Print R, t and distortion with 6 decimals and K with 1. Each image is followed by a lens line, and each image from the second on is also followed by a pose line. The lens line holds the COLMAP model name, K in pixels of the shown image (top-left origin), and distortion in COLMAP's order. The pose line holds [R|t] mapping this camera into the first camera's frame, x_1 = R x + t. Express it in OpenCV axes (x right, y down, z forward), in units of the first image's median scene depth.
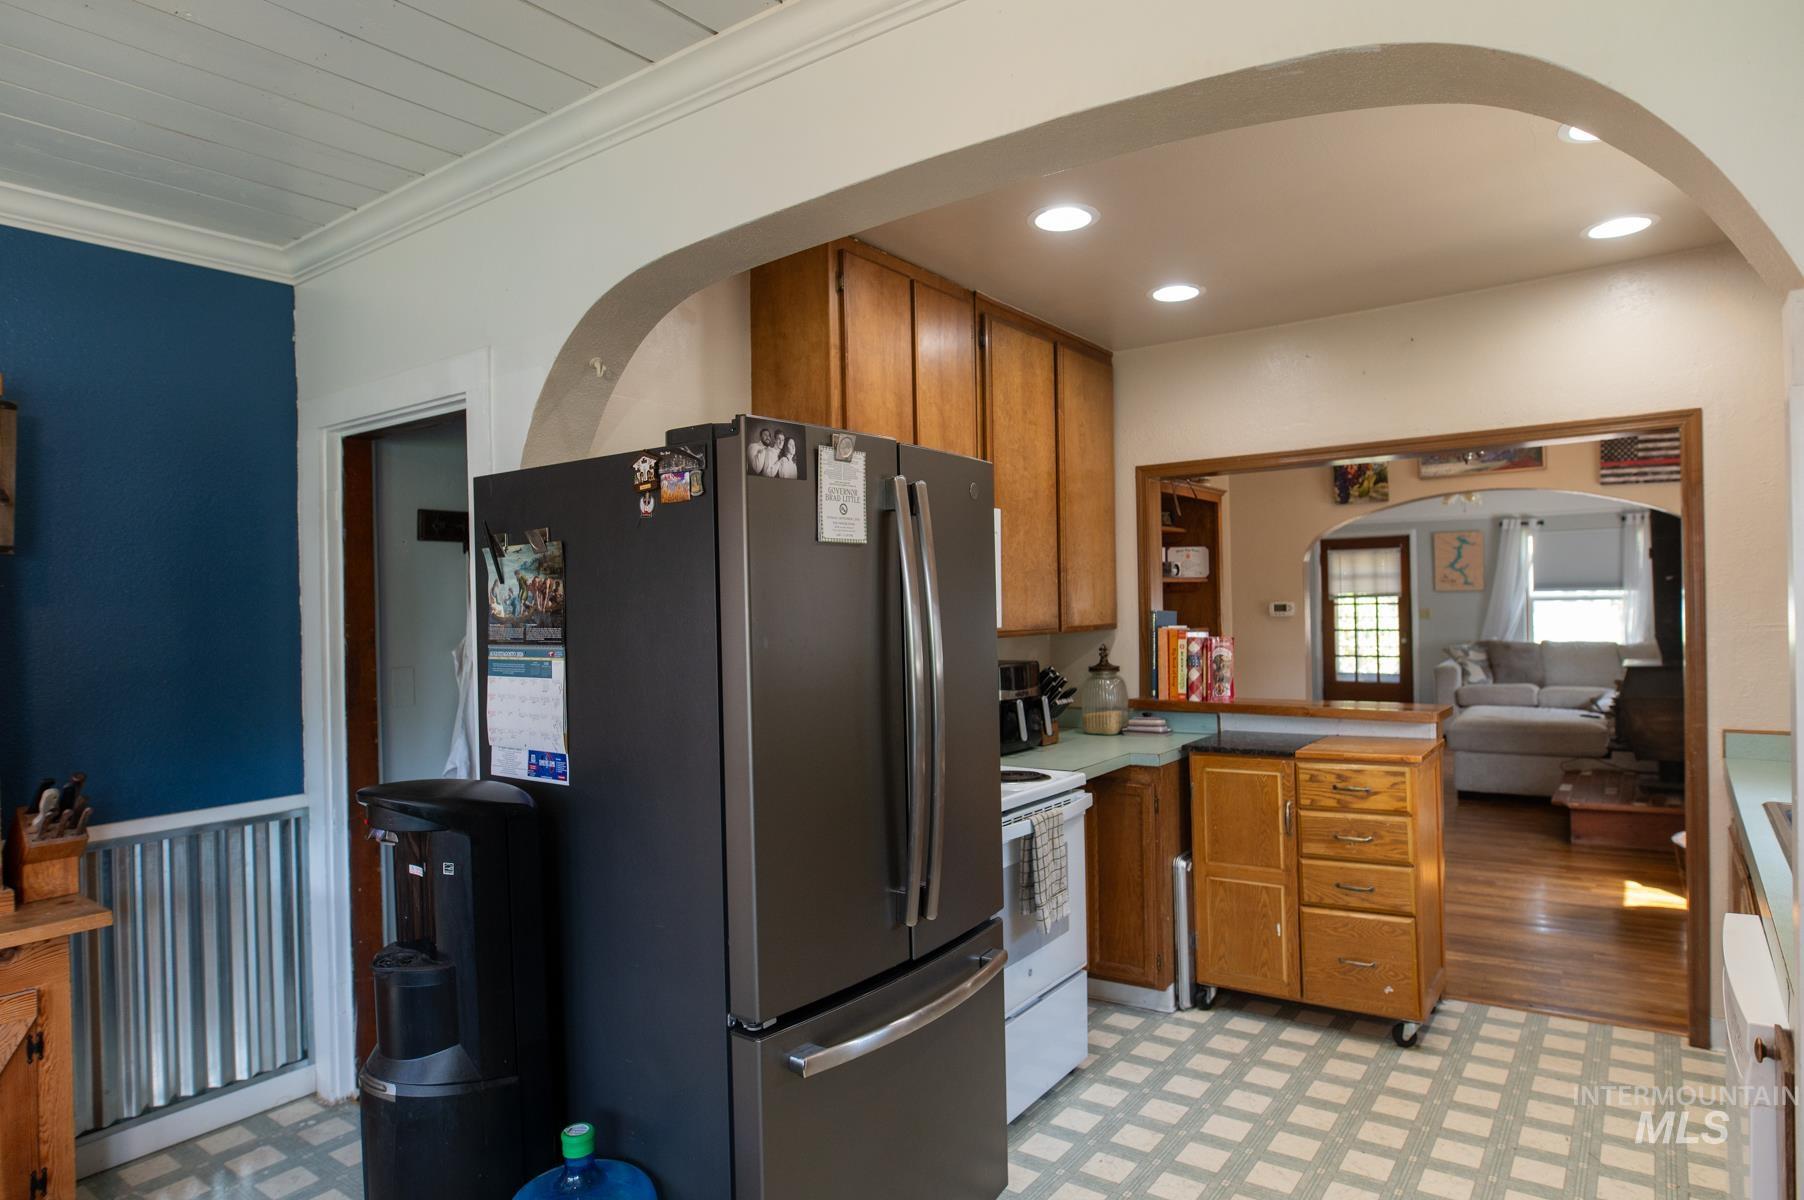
lens RADIAL K [[1043.0, 0, 902.0], [0, 1043.0, 600.0], [0, 0, 1]] dist [-0.023261, 0.001432]
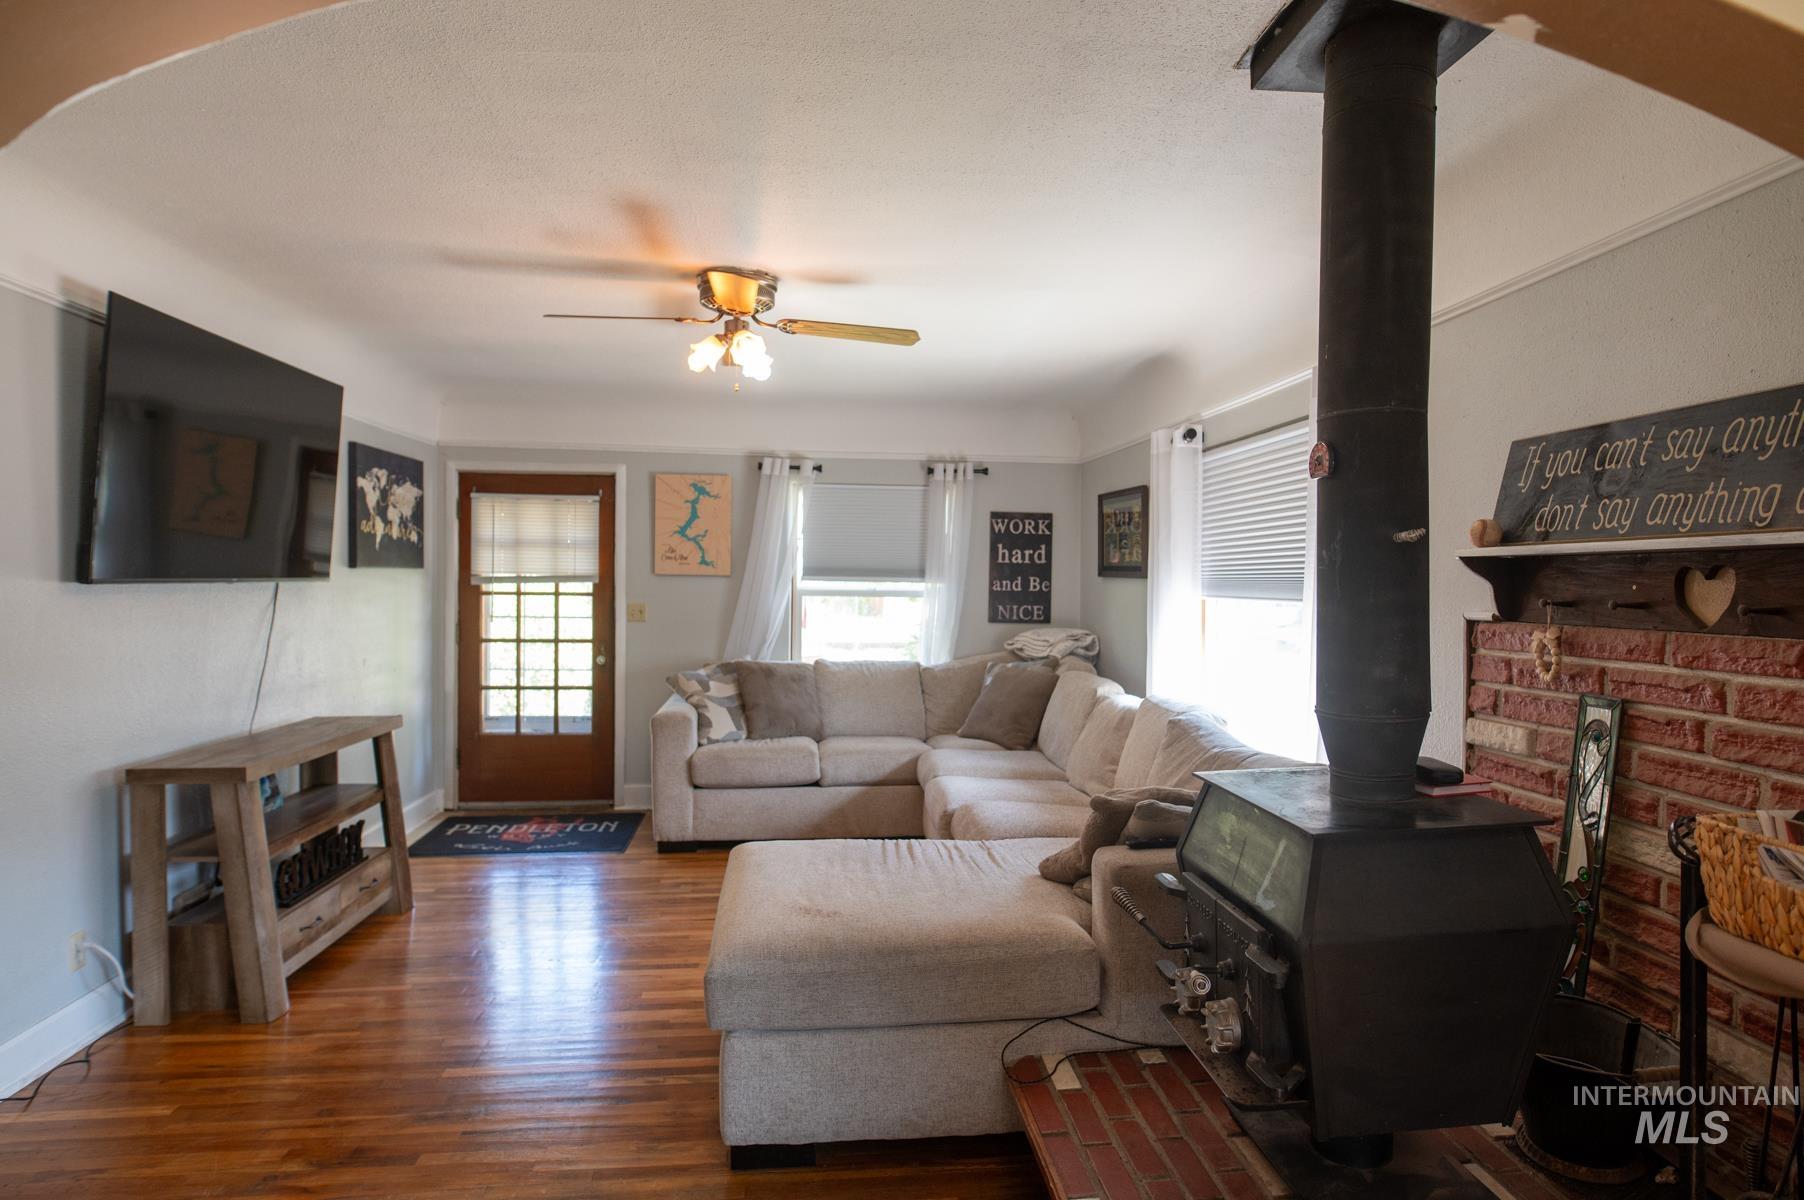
lens RADIAL K [[1061.9, 0, 908.8], [0, 1061.9, 589.3], [0, 0, 1]] dist [0.033540, -0.038767]
pose [[0.745363, 0.026353, 0.666138, 0.228069], [-0.027341, 0.999586, -0.008952, 0.001201], [-0.666098, -0.011540, 0.745775, 0.469027]]
